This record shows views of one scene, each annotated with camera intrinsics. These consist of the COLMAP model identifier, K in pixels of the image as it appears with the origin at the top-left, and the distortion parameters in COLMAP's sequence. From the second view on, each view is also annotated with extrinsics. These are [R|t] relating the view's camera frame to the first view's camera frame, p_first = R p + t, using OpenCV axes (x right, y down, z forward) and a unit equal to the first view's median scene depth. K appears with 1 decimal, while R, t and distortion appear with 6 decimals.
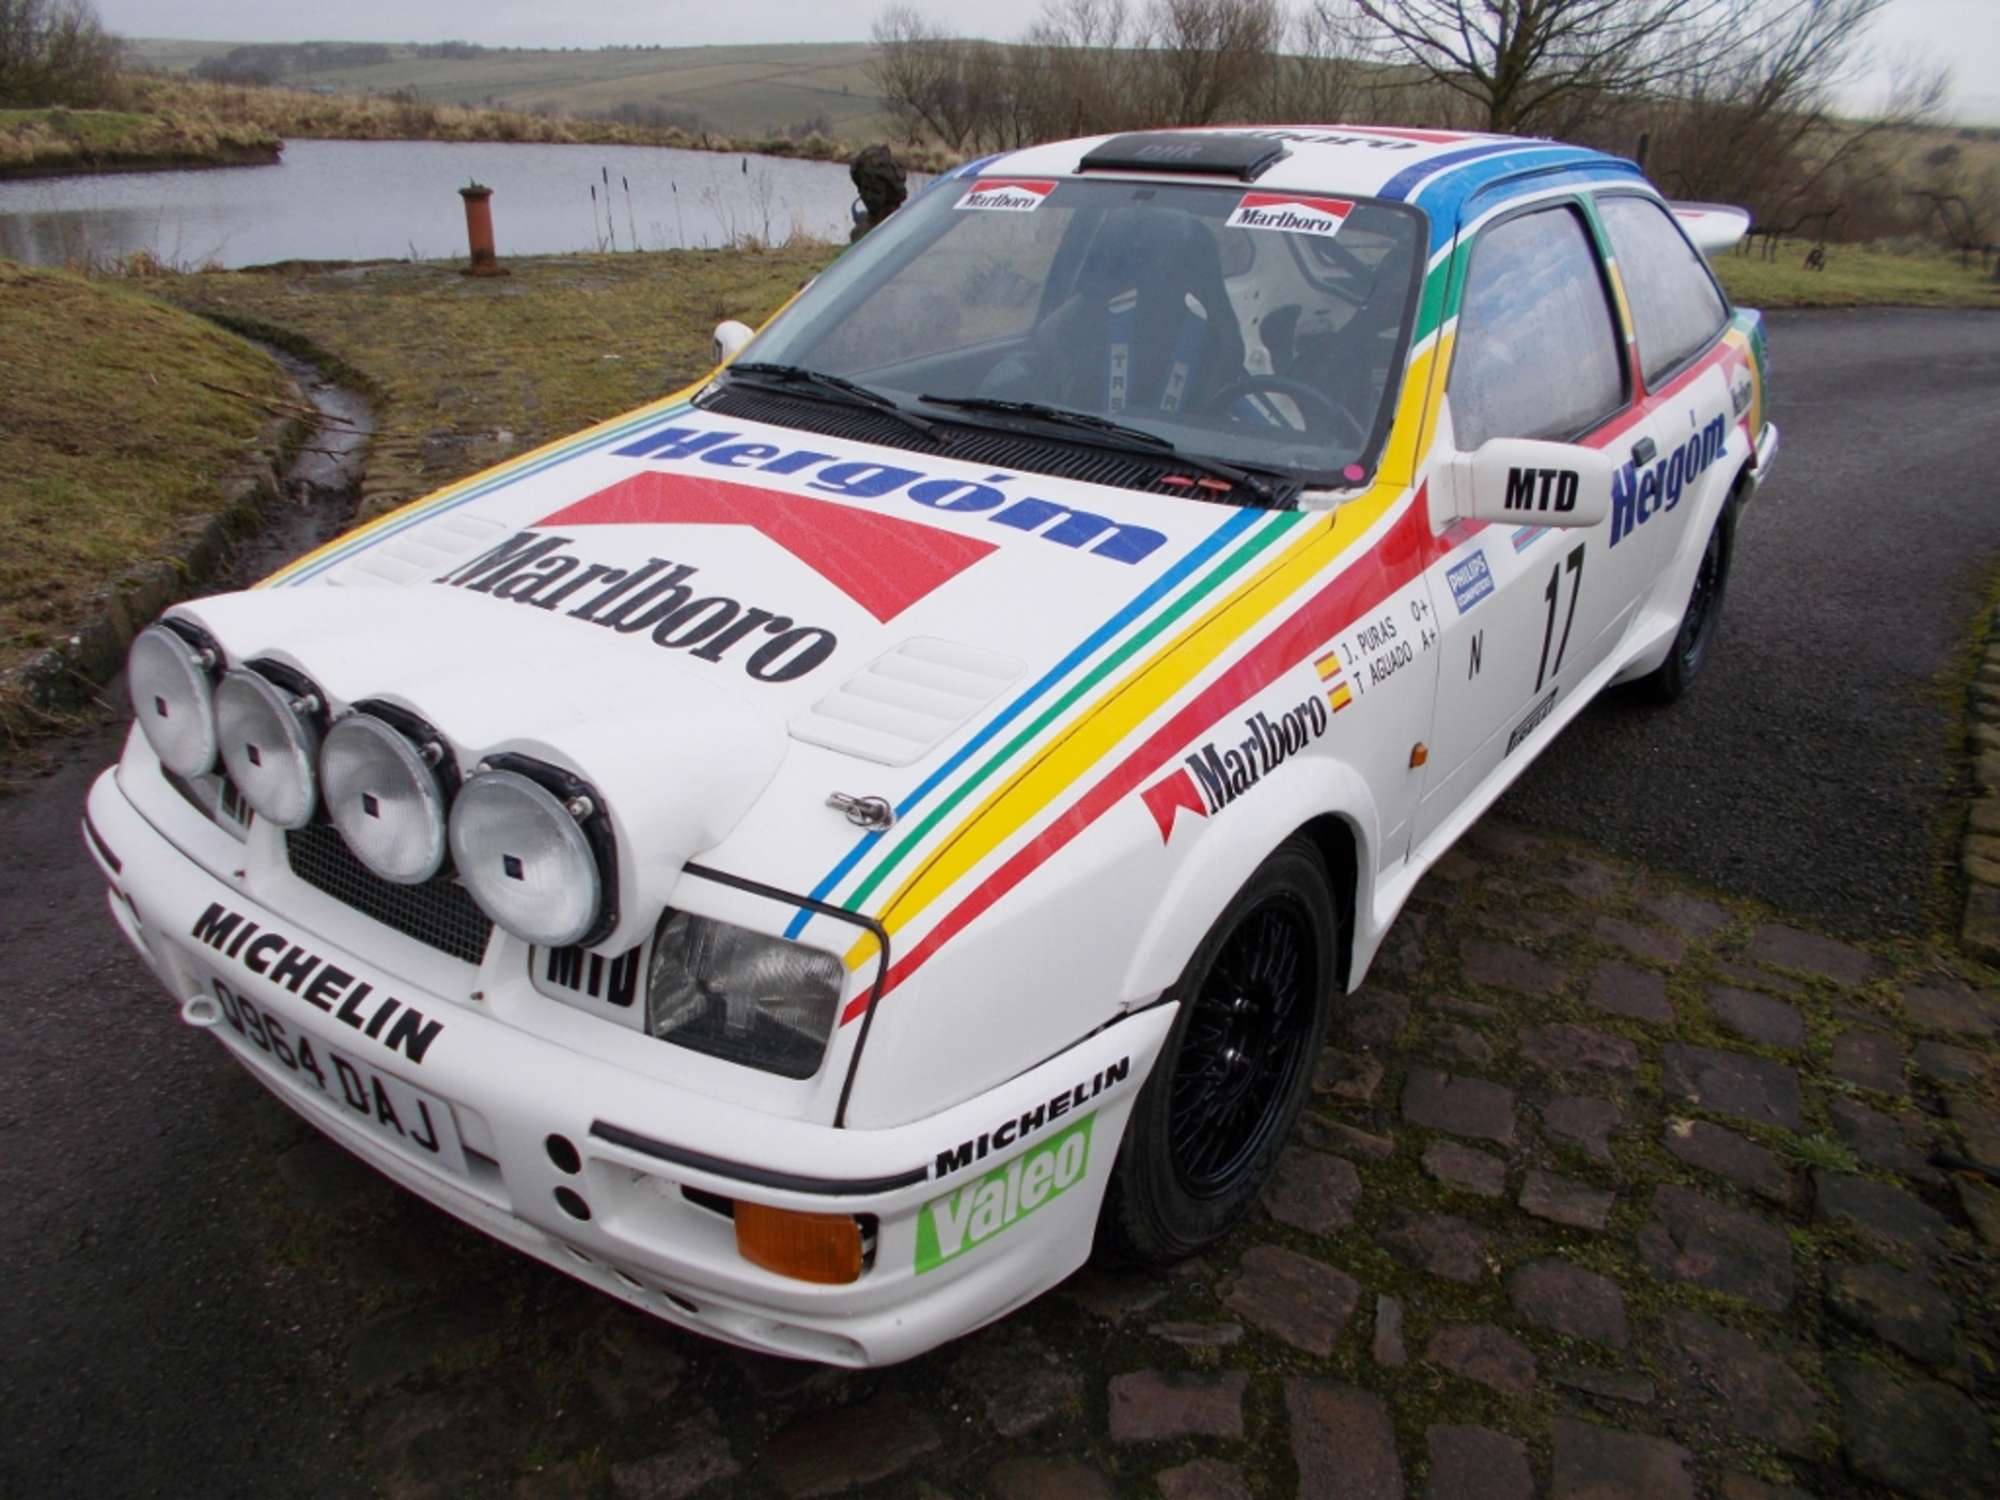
lens RADIAL K [[1450.3, 0, 1000.0], [0, 1450.3, 785.2], [0, 0, 1]] dist [-0.005872, 0.008983]
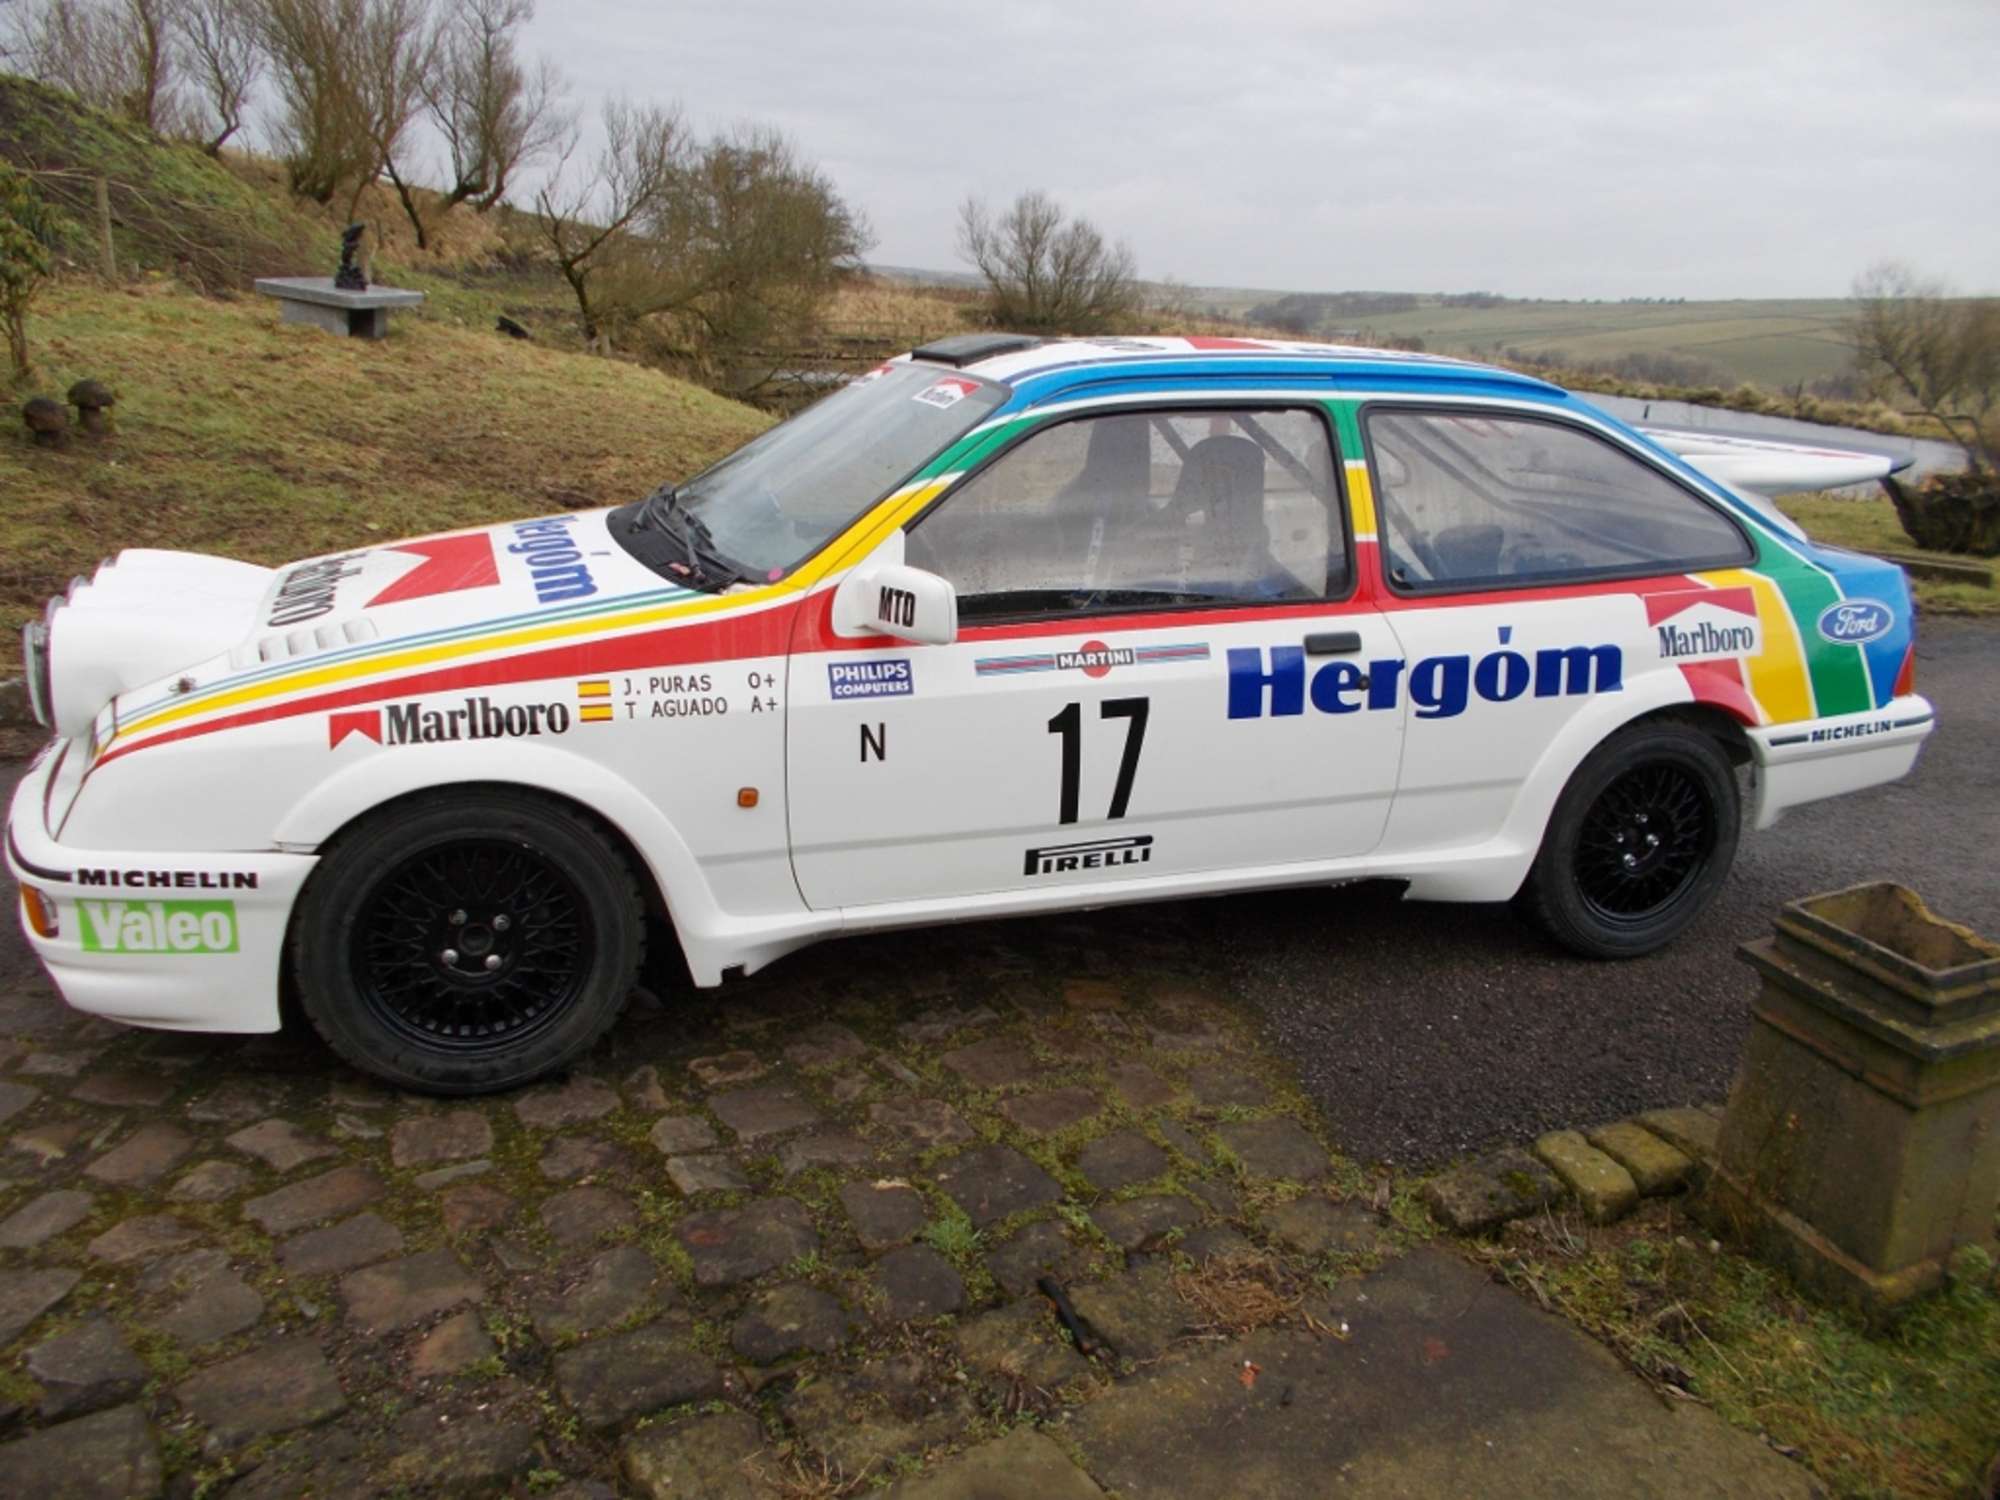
lens RADIAL K [[1450.3, 0, 1000.0], [0, 1450.3, 785.2], [0, 0, 1]] dist [-0.005872, 0.008983]
pose [[0.831257, 0.186538, -0.523657, 1.324414], [-0.260868, 0.962749, -0.071152, 0.001905], [0.490877, 0.195751, 0.848953, 0.061135]]
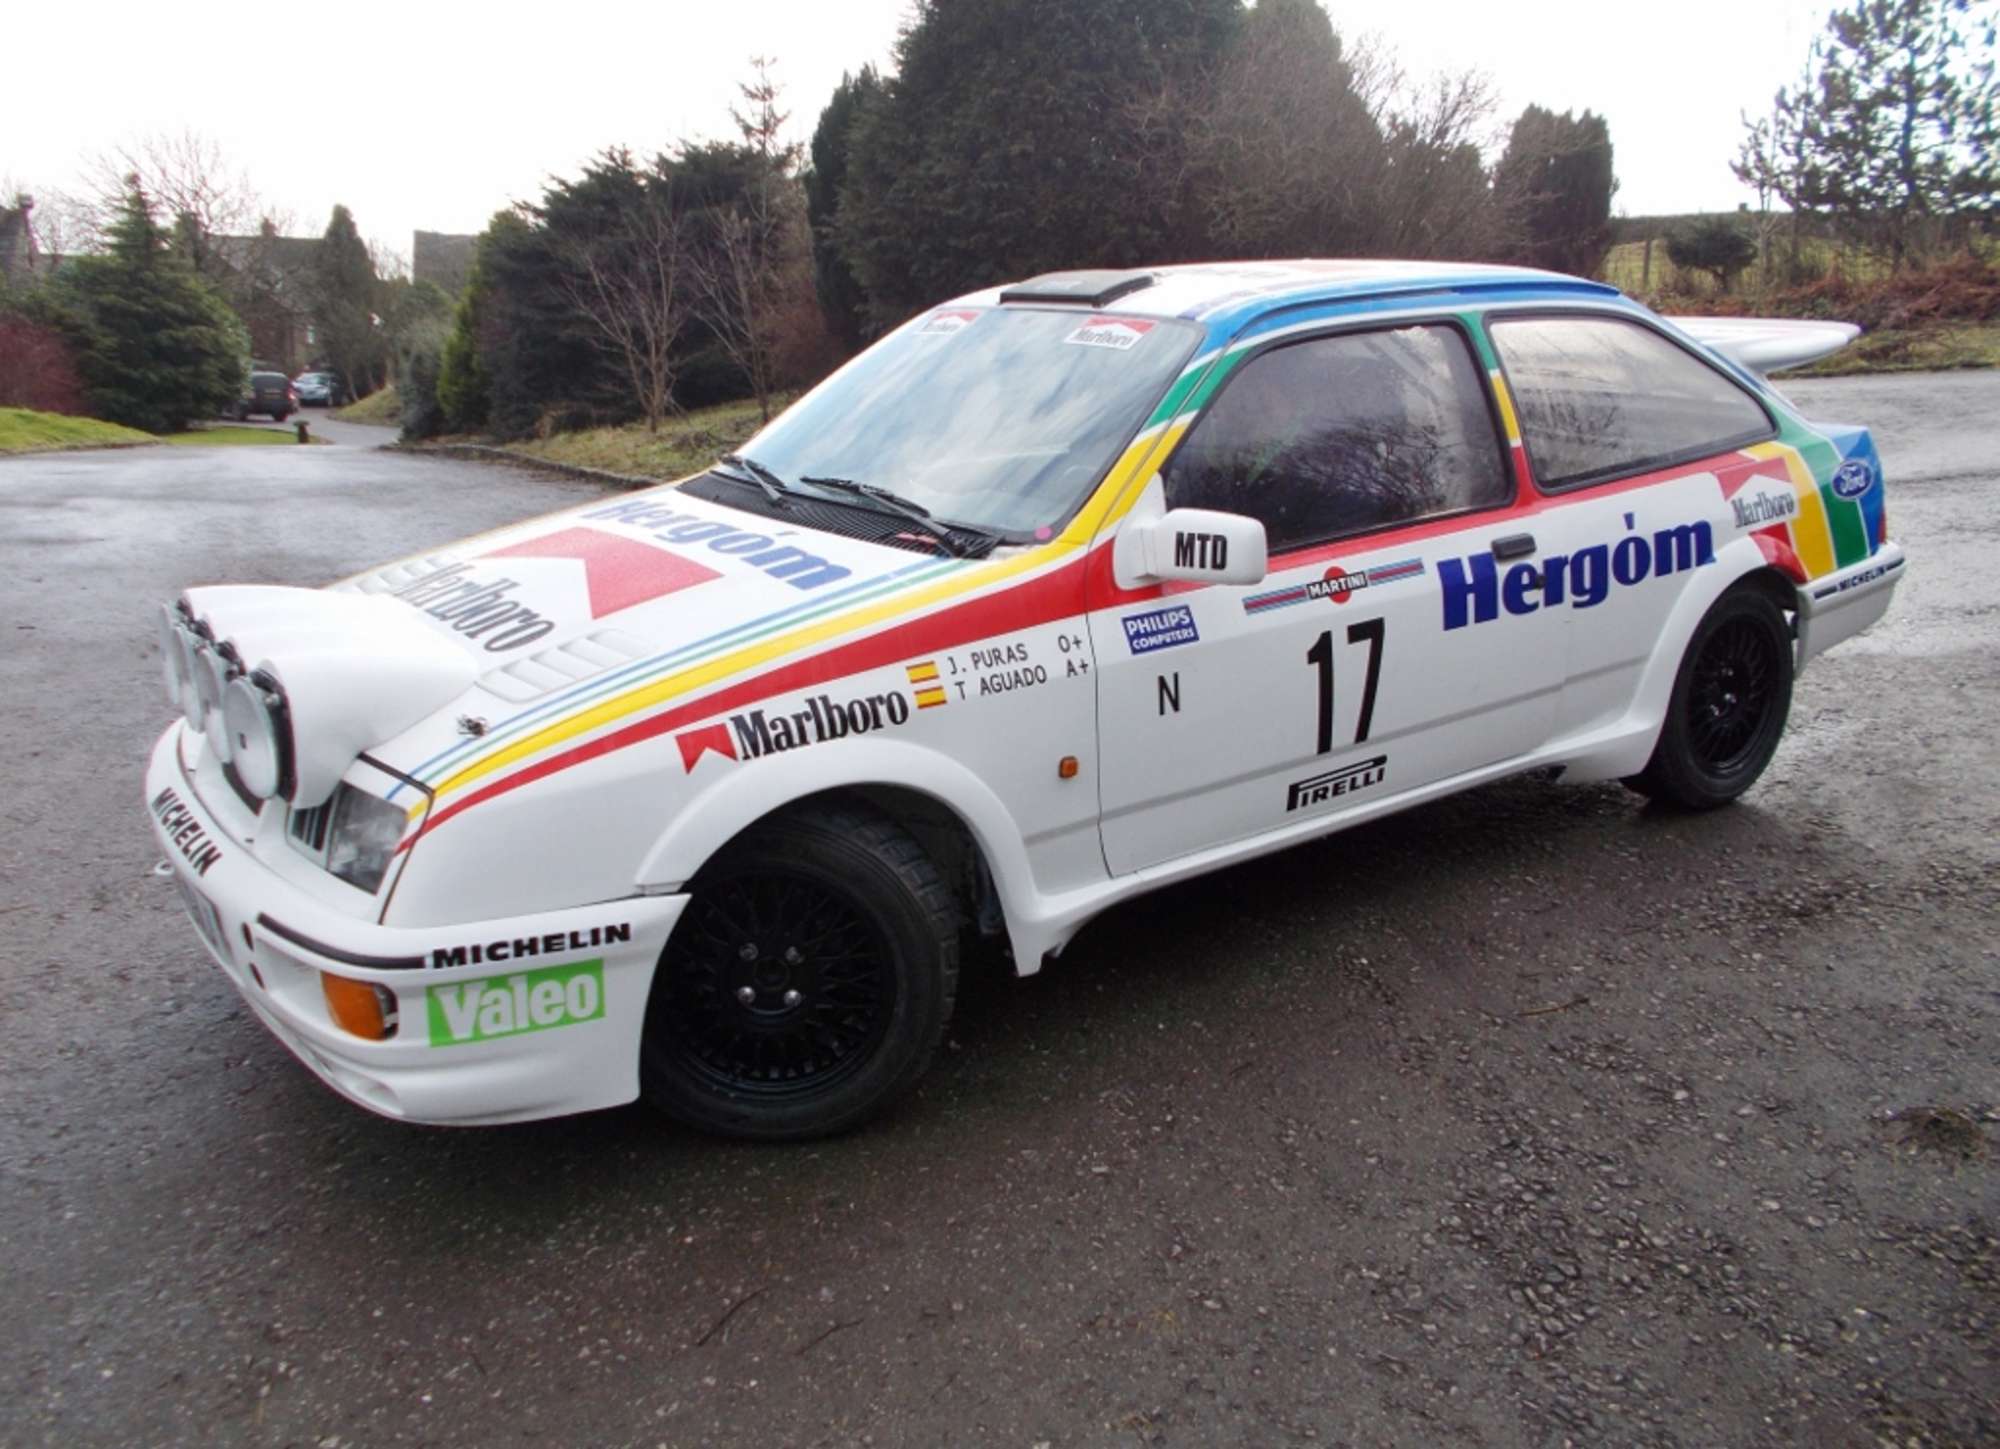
lens RADIAL K [[1551.0, 0, 1000.0], [0, 1551.0, 724.5], [0, 0, 1]] dist [-0.127672, 0.534460]
pose [[0.947890, 0.058305, -0.313217, 0.743607], [-0.103452, 0.986168, -0.129503, 0.134597], [0.301334, 0.155157, 0.940810, -0.238628]]
